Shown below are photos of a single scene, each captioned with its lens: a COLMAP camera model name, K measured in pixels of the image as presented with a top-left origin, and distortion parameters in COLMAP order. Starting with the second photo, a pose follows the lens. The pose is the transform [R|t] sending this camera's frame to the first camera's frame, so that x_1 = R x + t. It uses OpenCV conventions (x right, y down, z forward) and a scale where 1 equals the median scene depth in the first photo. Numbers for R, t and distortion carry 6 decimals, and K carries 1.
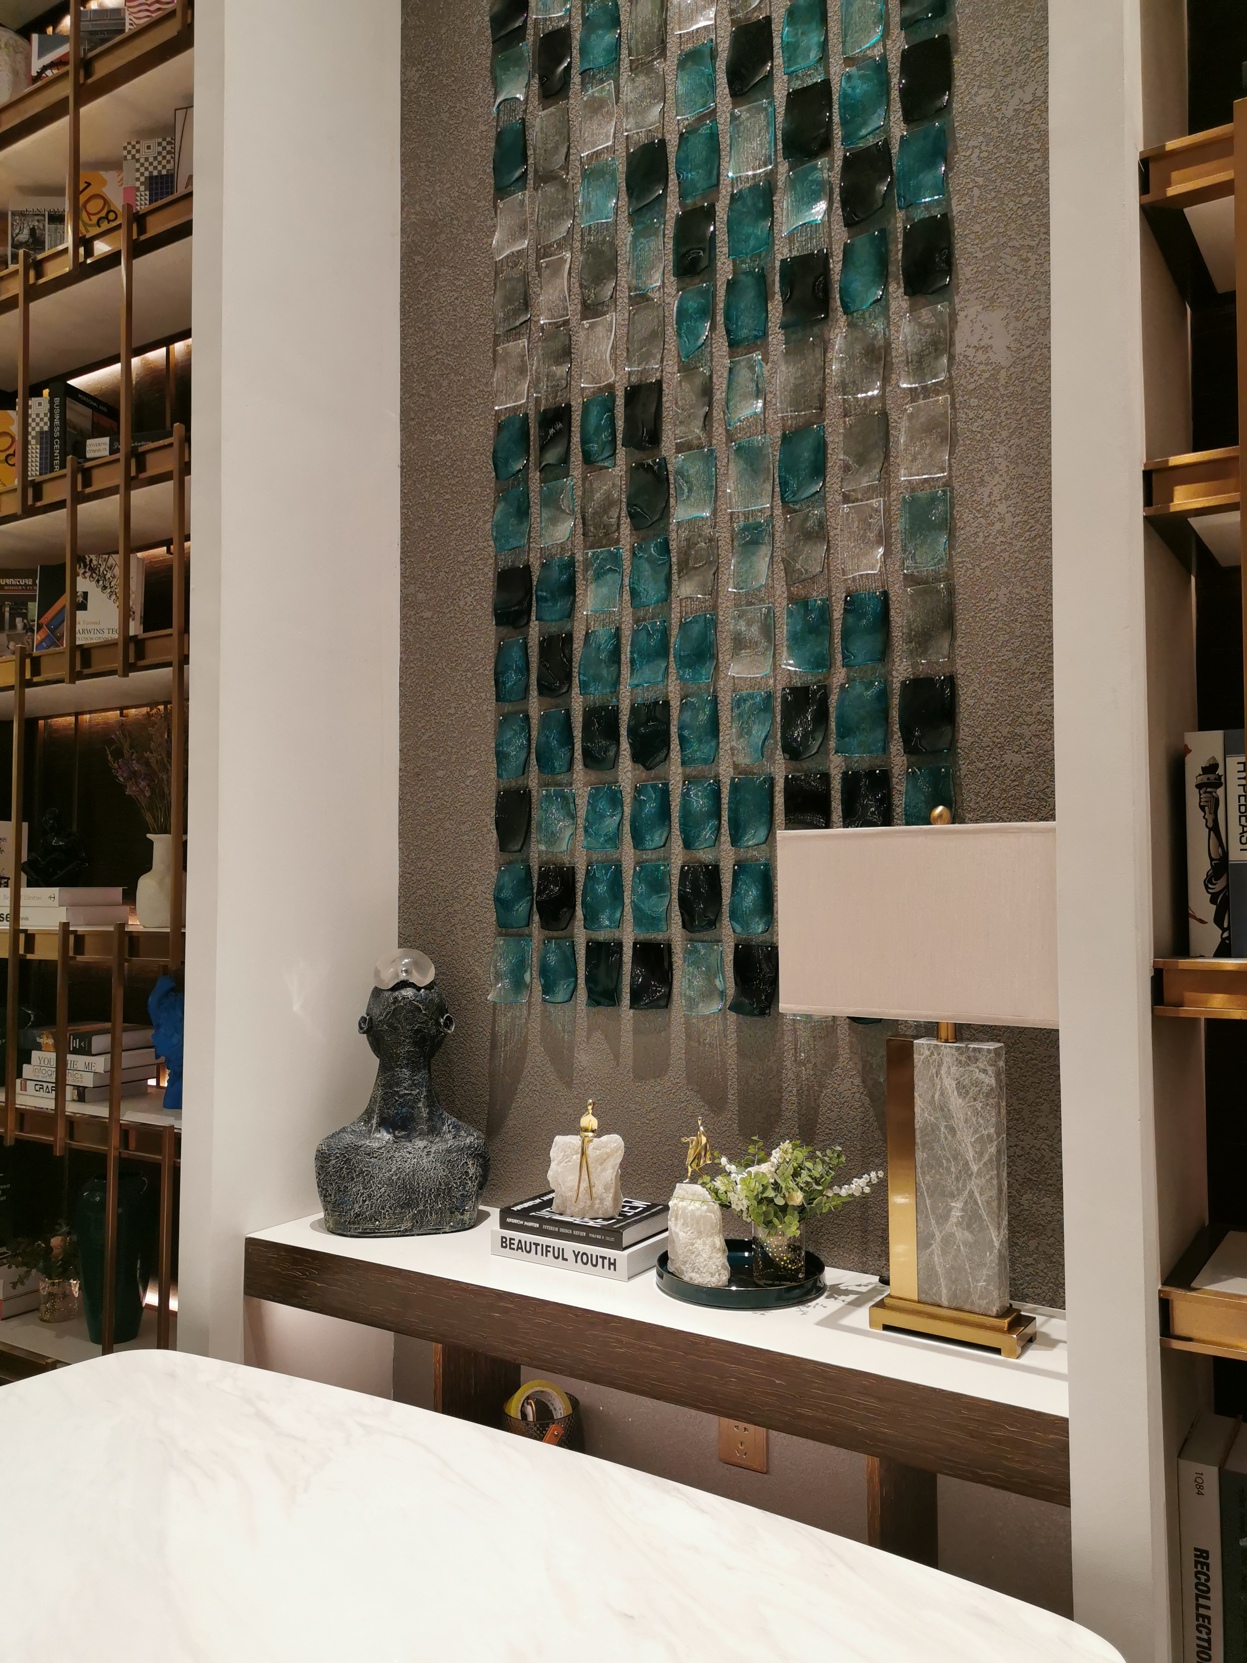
lens RADIAL K [[1261.2, 0, 656.7], [0, 1261.2, 815.9], [0, 0, 1]] dist [-0.005069, -0.003316]
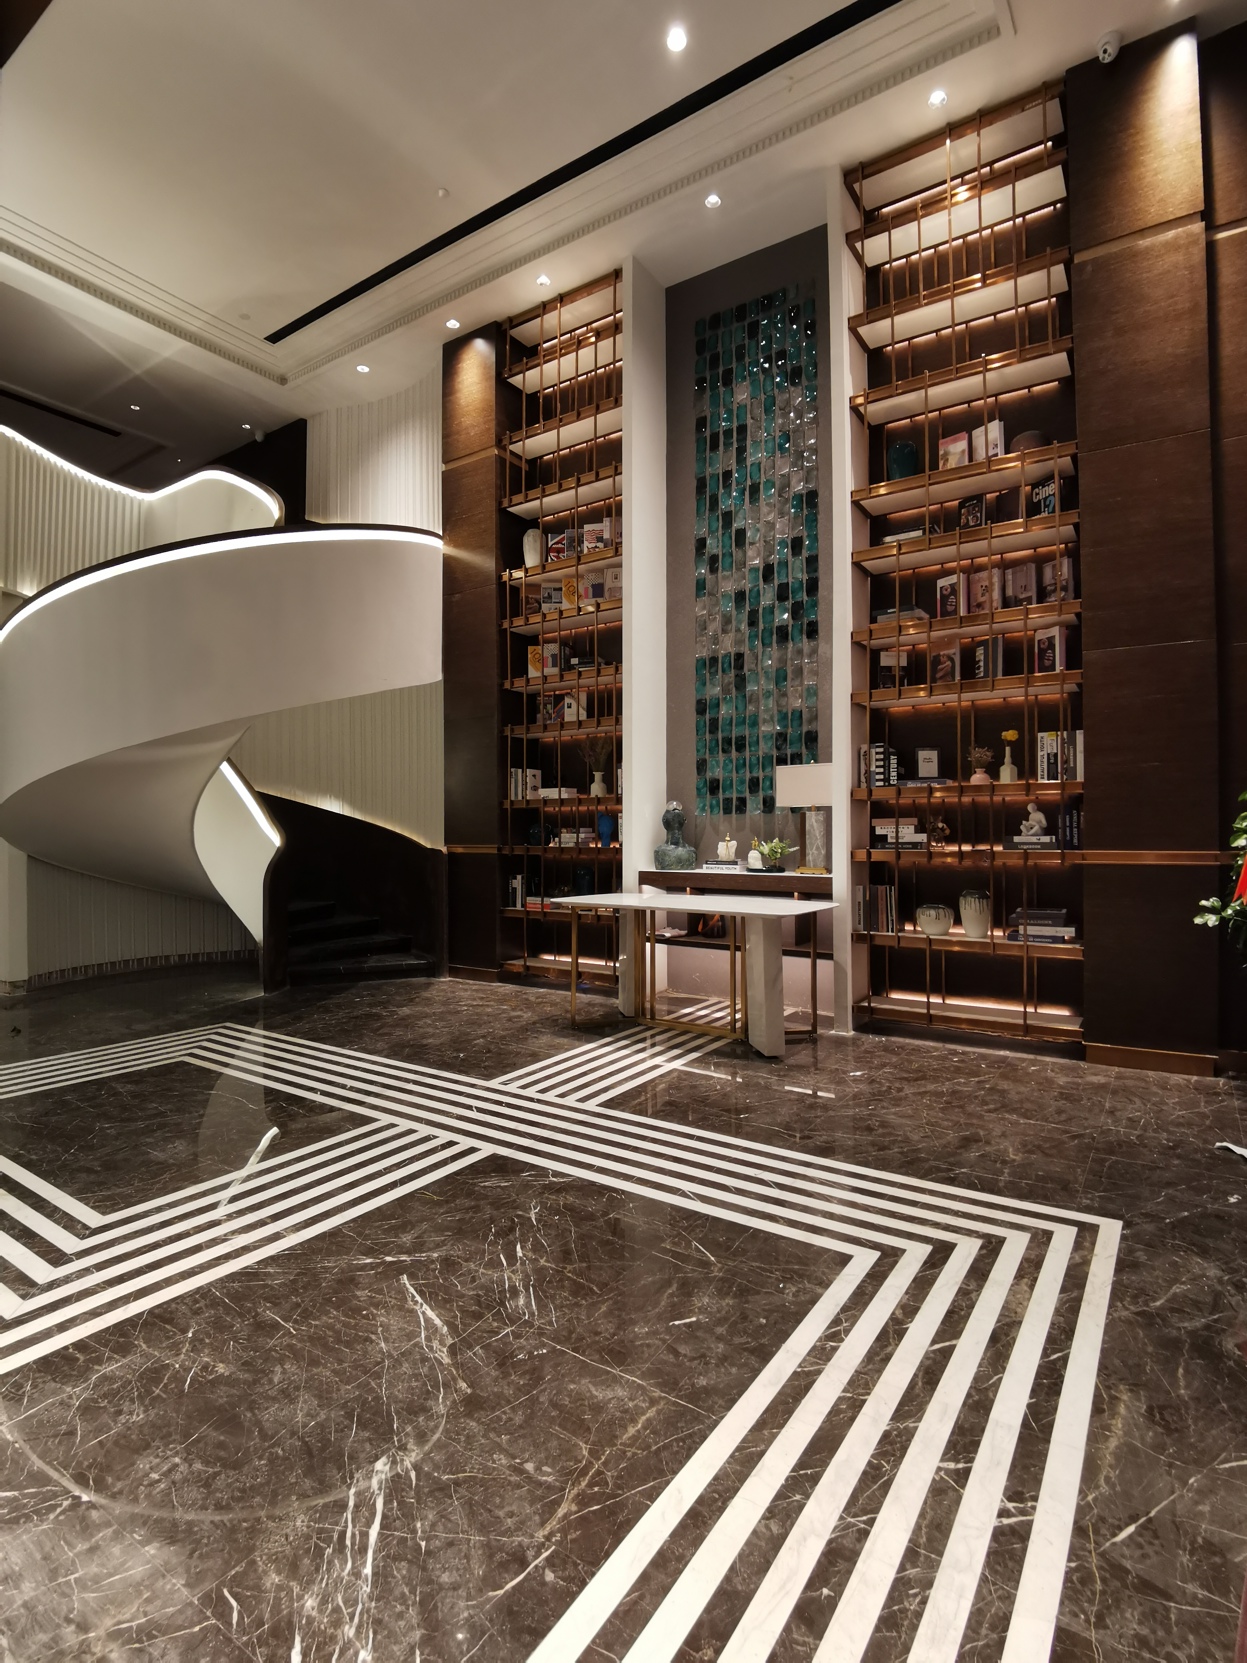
lens RADIAL K [[835.0, 0, 623.5], [0, 835.0, 831.5], [0, 0, 1]] dist [-0.043529, 0.001235]
pose [[0.999127, 0.004375, -0.041549, -0.265009], [-0.002599, 0.999084, 0.042703, 0.098239], [0.041698, -0.042557, 0.998223, -1.638921]]
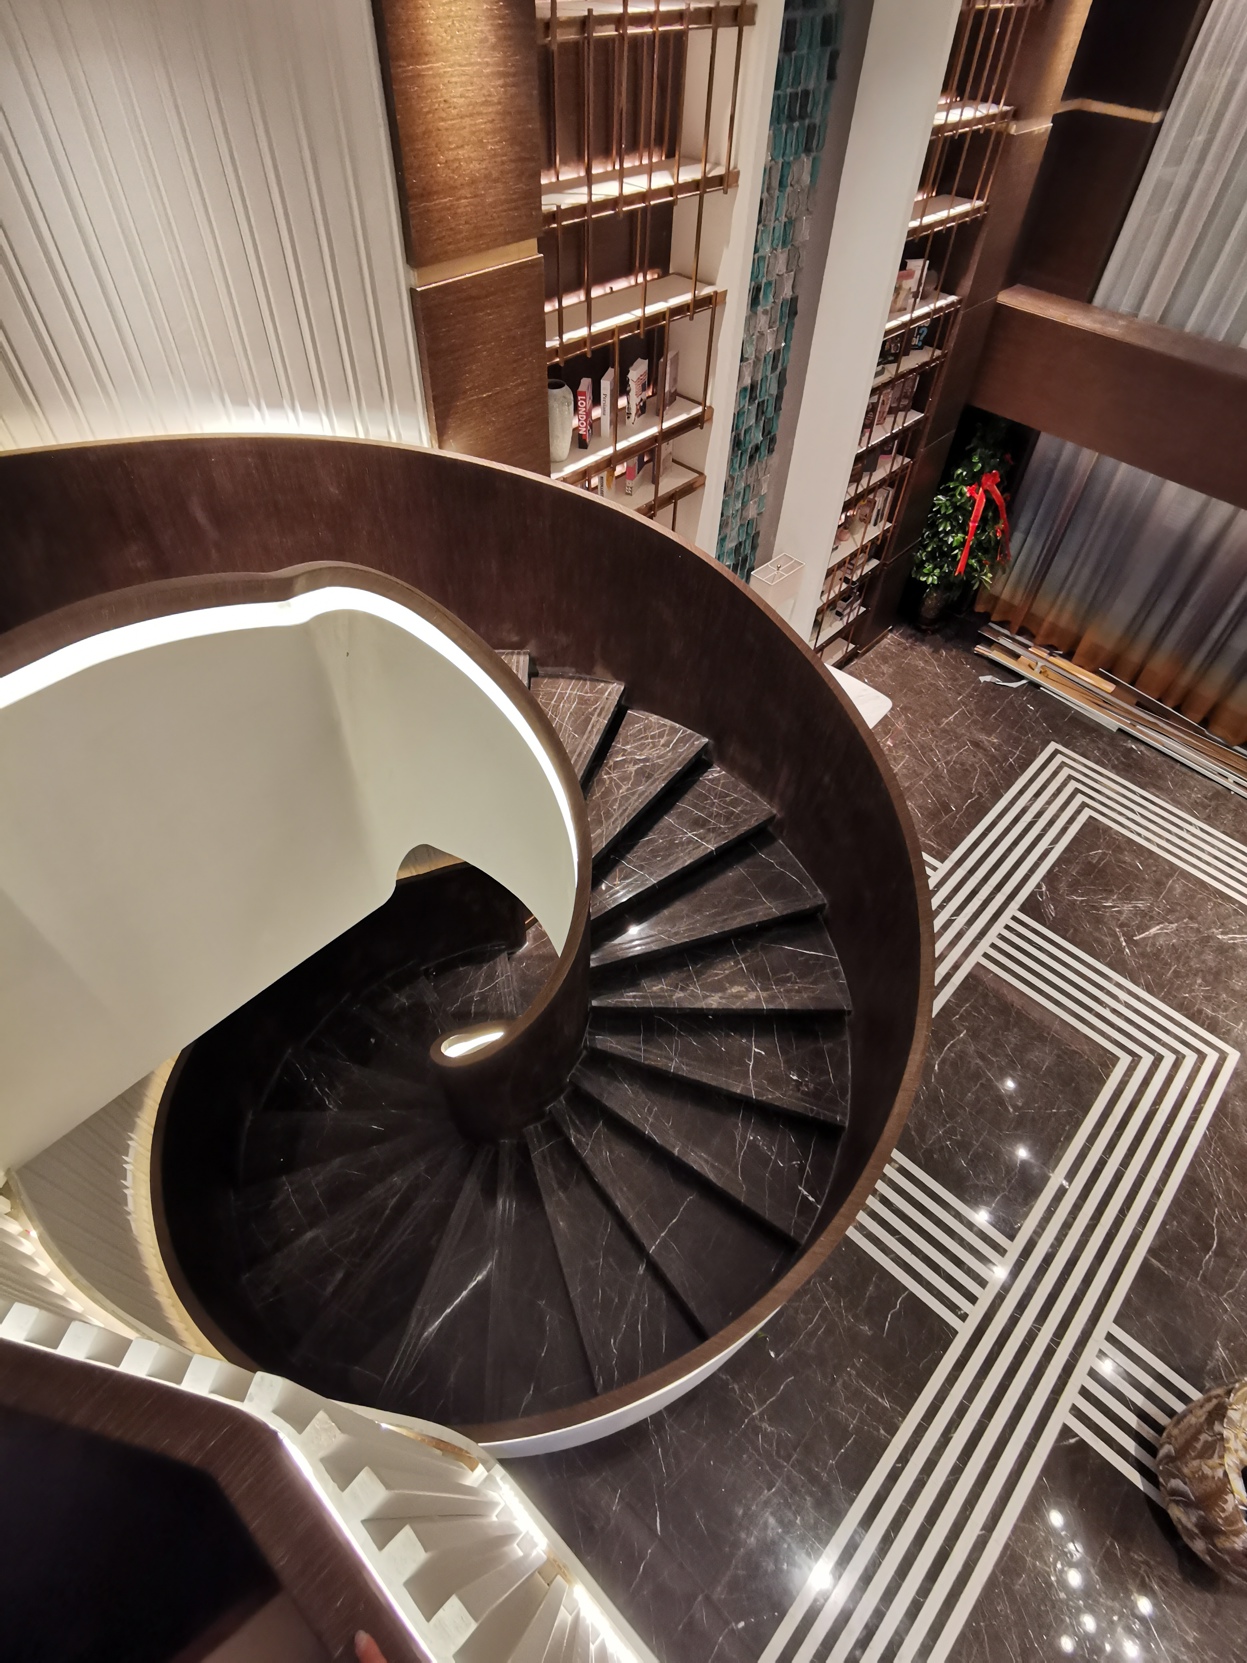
lens RADIAL K [[835.0, 0, 623.5], [0, 835.0, 831.5], [0, 0, 1]] dist [-0.043529, 0.001235]
pose [[0.199822, -0.742640, 0.639184, -2.493345], [-0.076502, 0.638524, 0.765790, -1.603767], [-0.976841, -0.201920, 0.070778, 0.967587]]
